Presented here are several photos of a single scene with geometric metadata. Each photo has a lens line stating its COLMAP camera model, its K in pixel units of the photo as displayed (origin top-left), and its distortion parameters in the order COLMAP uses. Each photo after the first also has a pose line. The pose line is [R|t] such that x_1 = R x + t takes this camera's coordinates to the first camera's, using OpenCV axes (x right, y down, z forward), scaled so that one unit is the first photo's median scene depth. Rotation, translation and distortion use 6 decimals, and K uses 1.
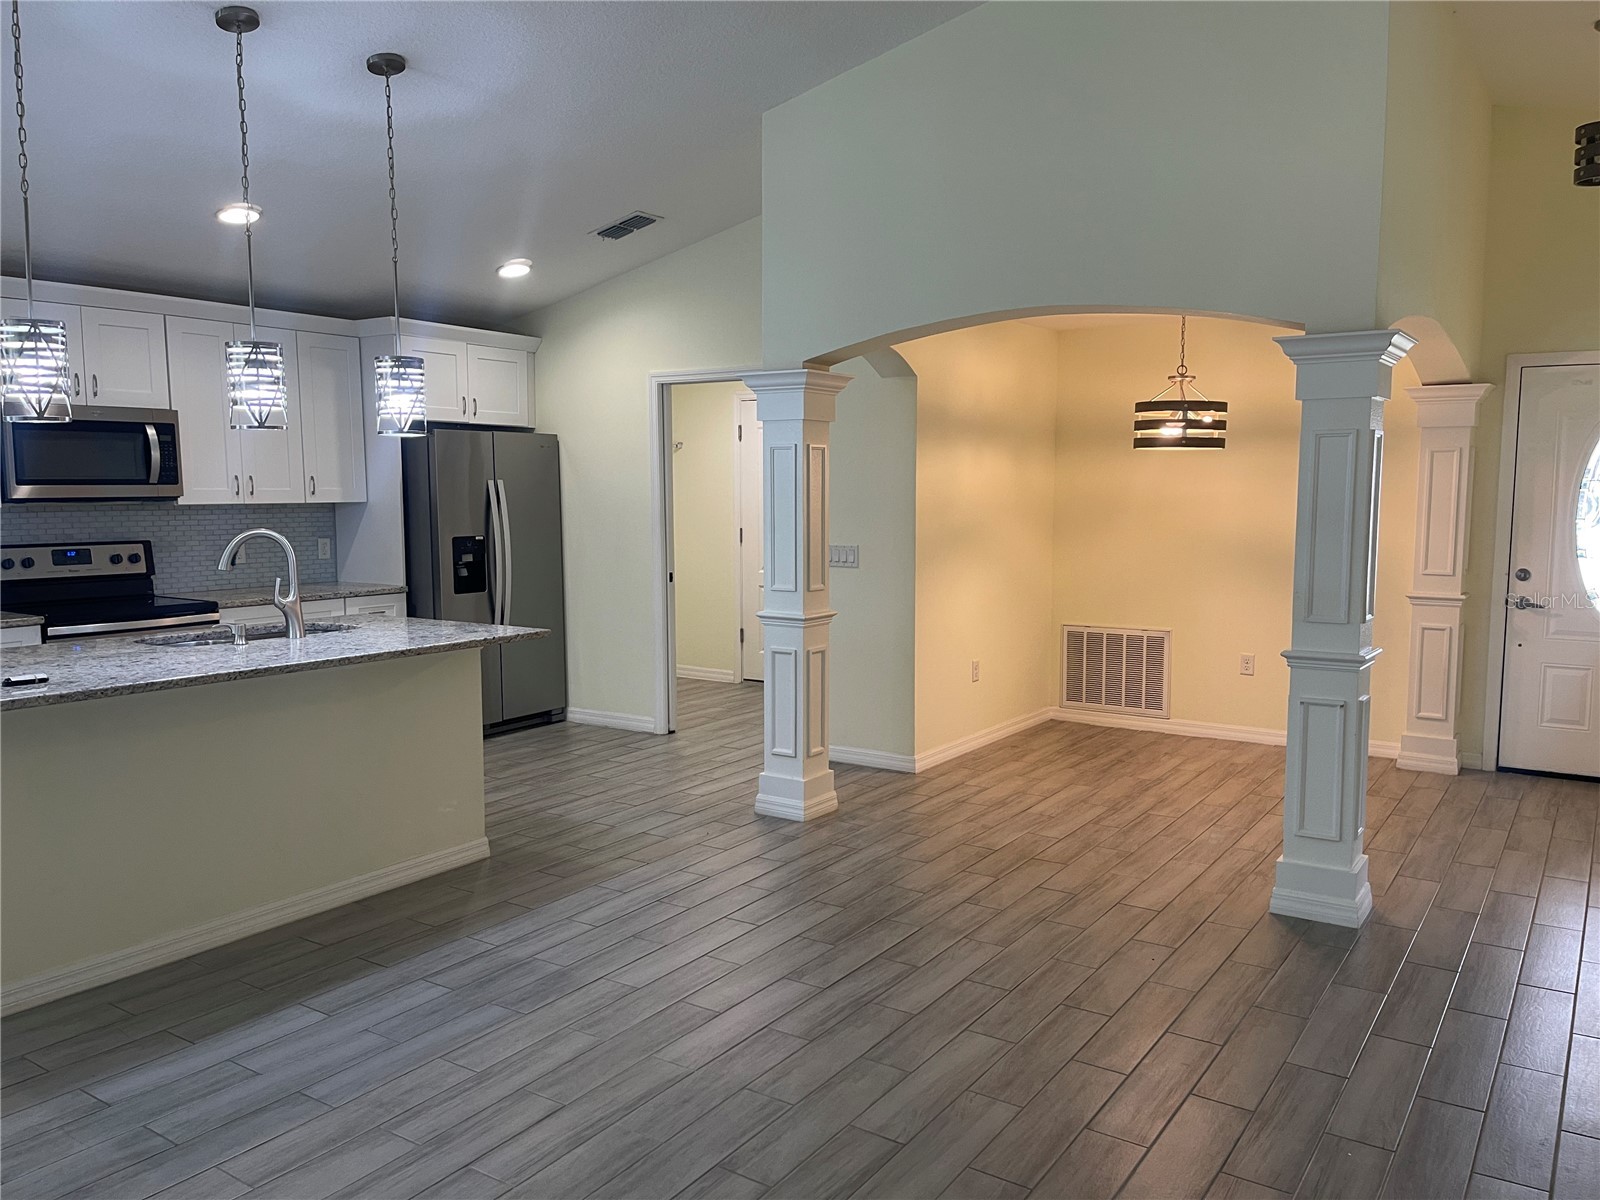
lens RADIAL K [[1210.2, 0, 820.7], [0, 1210.2, 607.7], [0, 0, 1]] dist [0.065875, -0.085731]
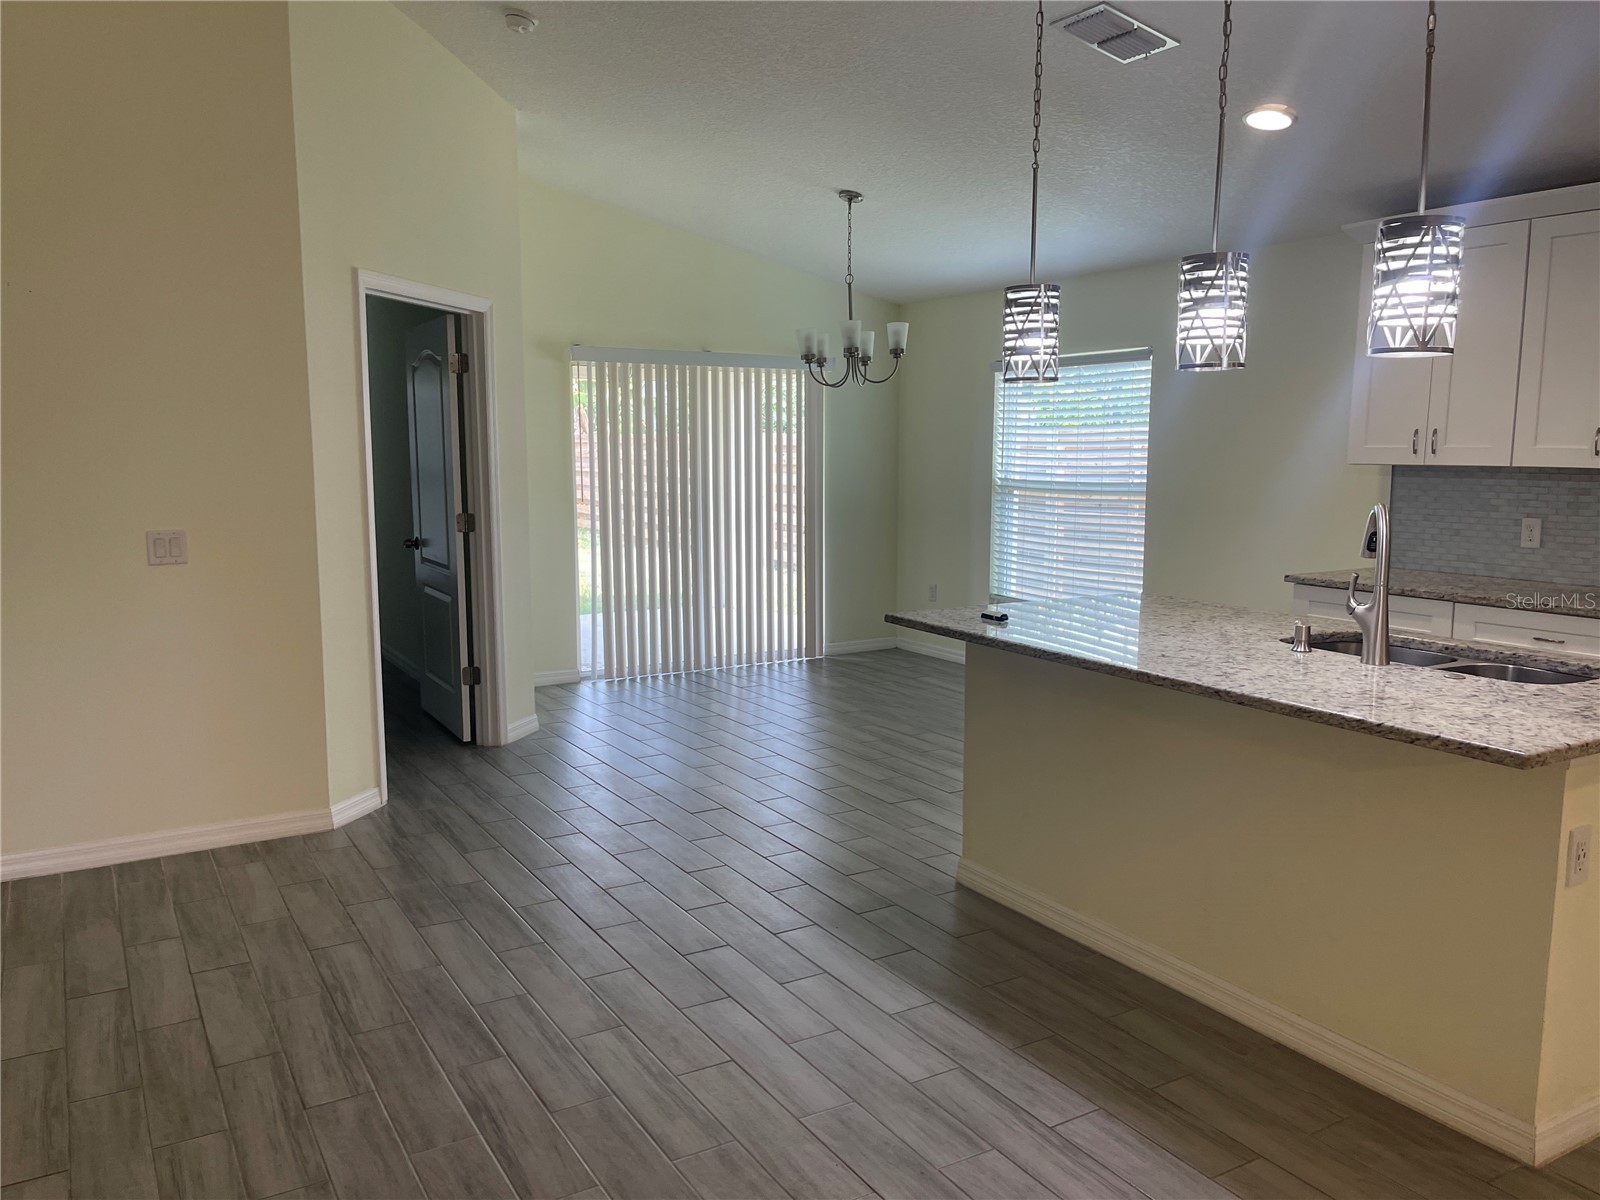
lens RADIAL K [[1210.2, 0, 789.1], [0, 1210.2, 564.6], [0, 0, 1]] dist [0.065875, -0.085731]
pose [[-0.438484, 0.092856, -0.893929, 0.278654], [-0.089153, 0.985248, 0.146073, -0.086036], [0.894306, 0.143747, -0.423737, 0.825378]]
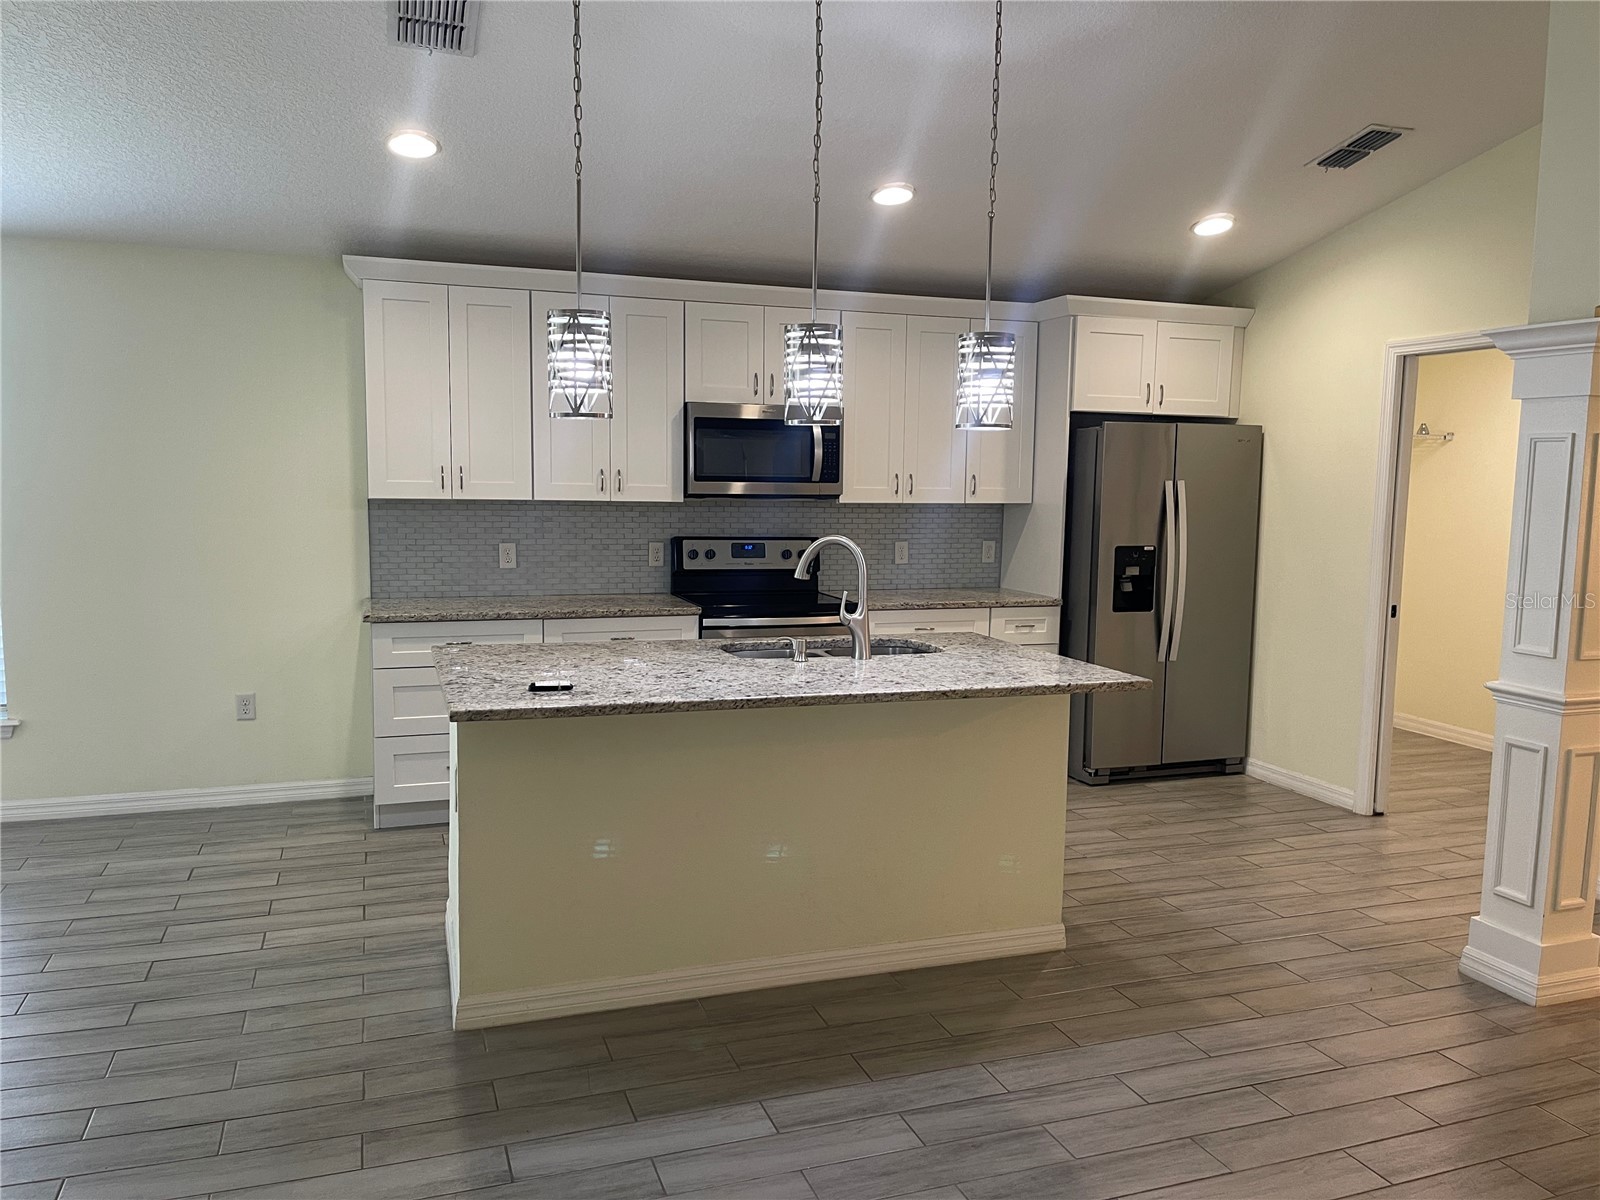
lens RADIAL K [[1210.2, 0, 790.5], [0, 1210.2, 609.6], [0, 0, 1]] dist [0.065875, -0.085731]
pose [[0.795881, 0.079642, -0.600192, 0.046473], [-0.076435, 0.996596, 0.030887, -0.028615], [0.600609, 0.021293, 0.799260, 0.219542]]
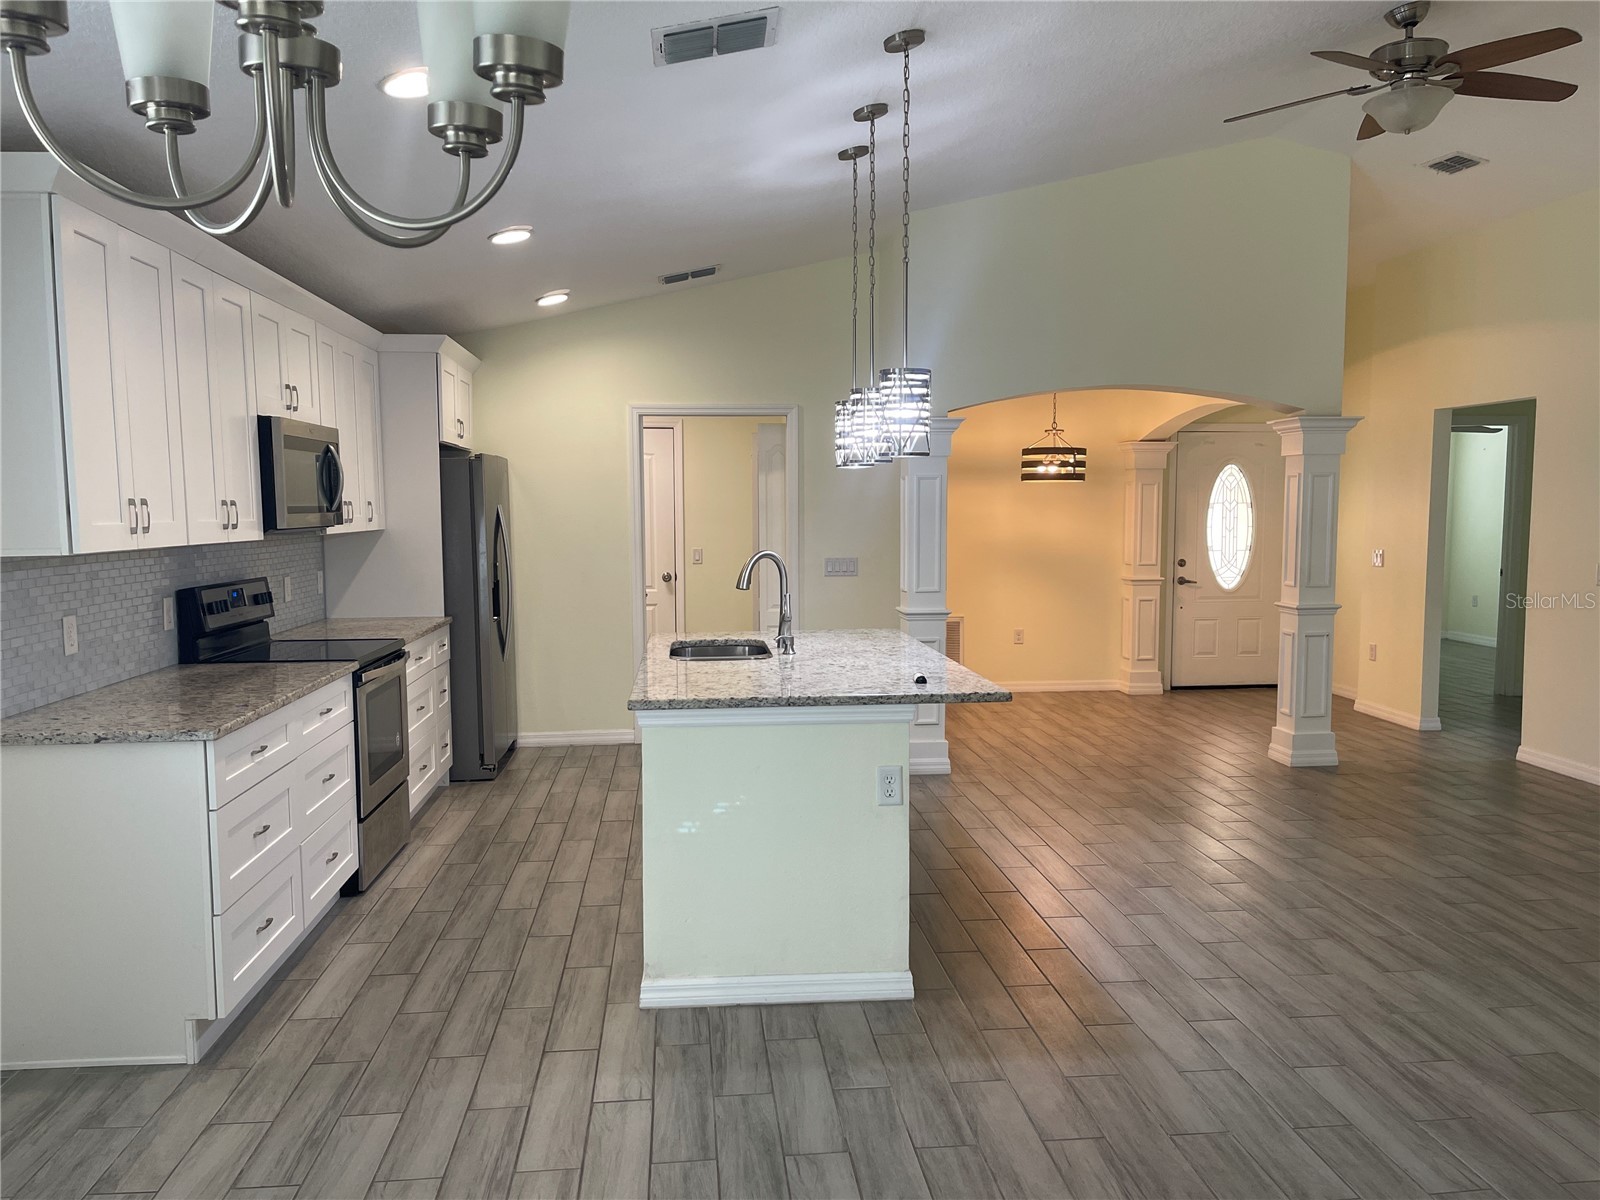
lens RADIAL K [[1210.2, 0, 799.5], [0, 1210.2, 606.6], [0, 0, 1]] dist [0.065875, -0.085731]
pose [[0.775823, -0.057294, 0.628344, -0.923683], [0.069821, 0.997548, 0.004750, -0.014361], [-0.627076, 0.040187, 0.777921, 0.108870]]
